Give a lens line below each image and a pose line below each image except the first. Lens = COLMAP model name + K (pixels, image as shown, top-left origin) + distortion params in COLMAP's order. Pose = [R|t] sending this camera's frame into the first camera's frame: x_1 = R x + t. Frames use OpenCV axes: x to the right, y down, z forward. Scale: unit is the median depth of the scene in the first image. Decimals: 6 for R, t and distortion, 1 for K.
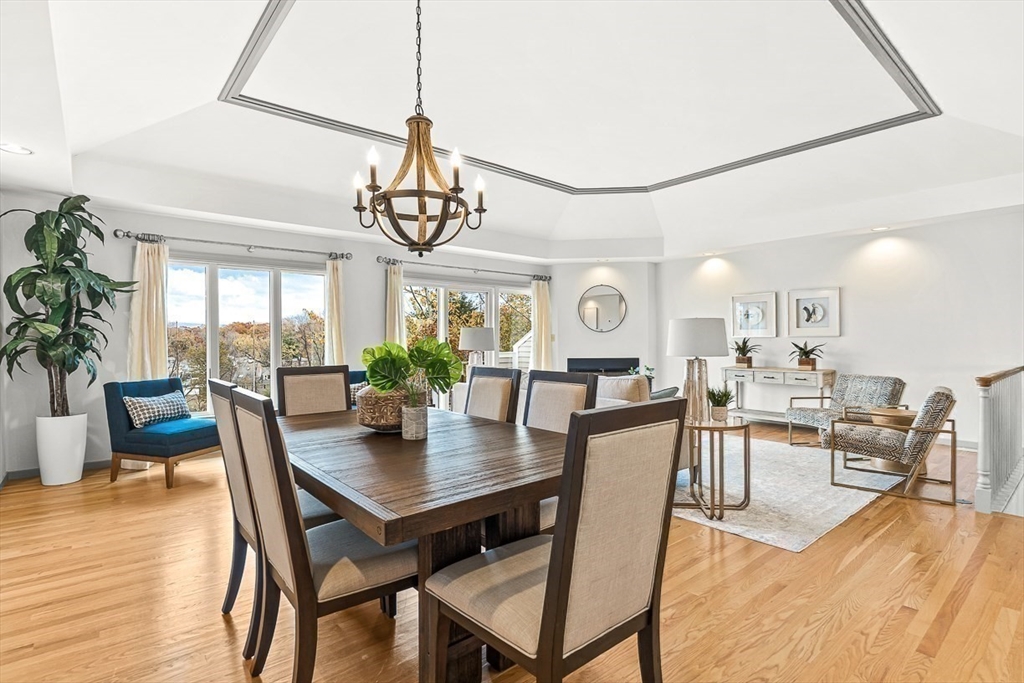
lens RADIAL K [[488.0, 0, 514.6], [0, 488.0, 338.1], [0, 0, 1]] dist [0.000694, 0.000116]
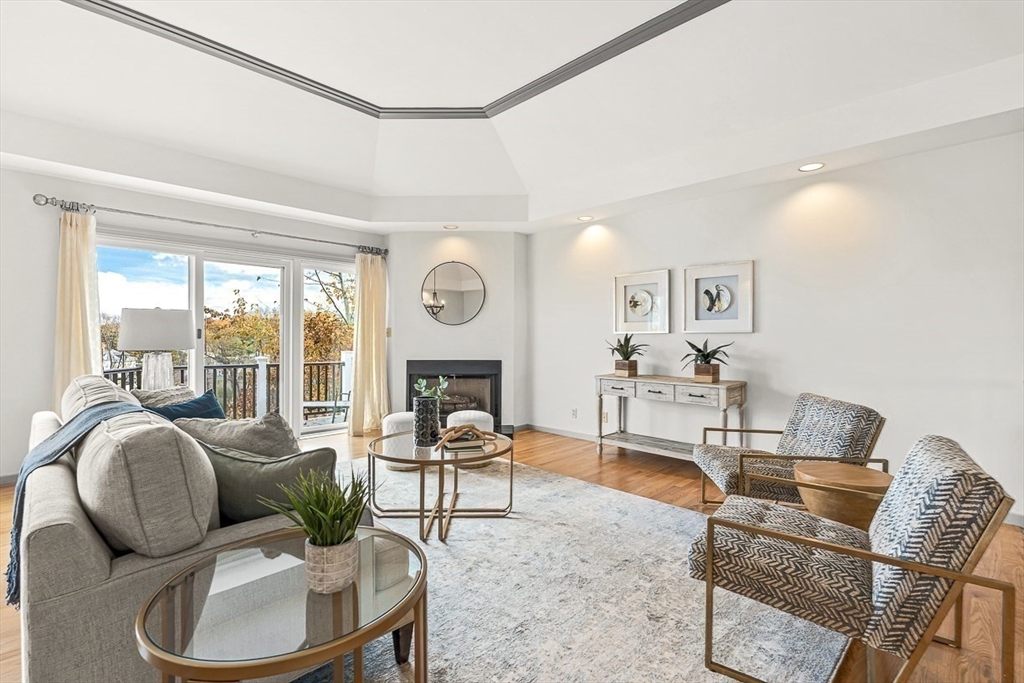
lens RADIAL K [[462.4, 0, 513.0], [0, 462.4, 337.9], [0, 0, 1]] dist [0.001943, -0.000192]
pose [[0.996611, 0.008901, 0.081778, 0.258322], [-0.009220, 0.999951, 0.003518, 0.004428], [-0.081743, -0.004260, 0.996644, 0.353943]]
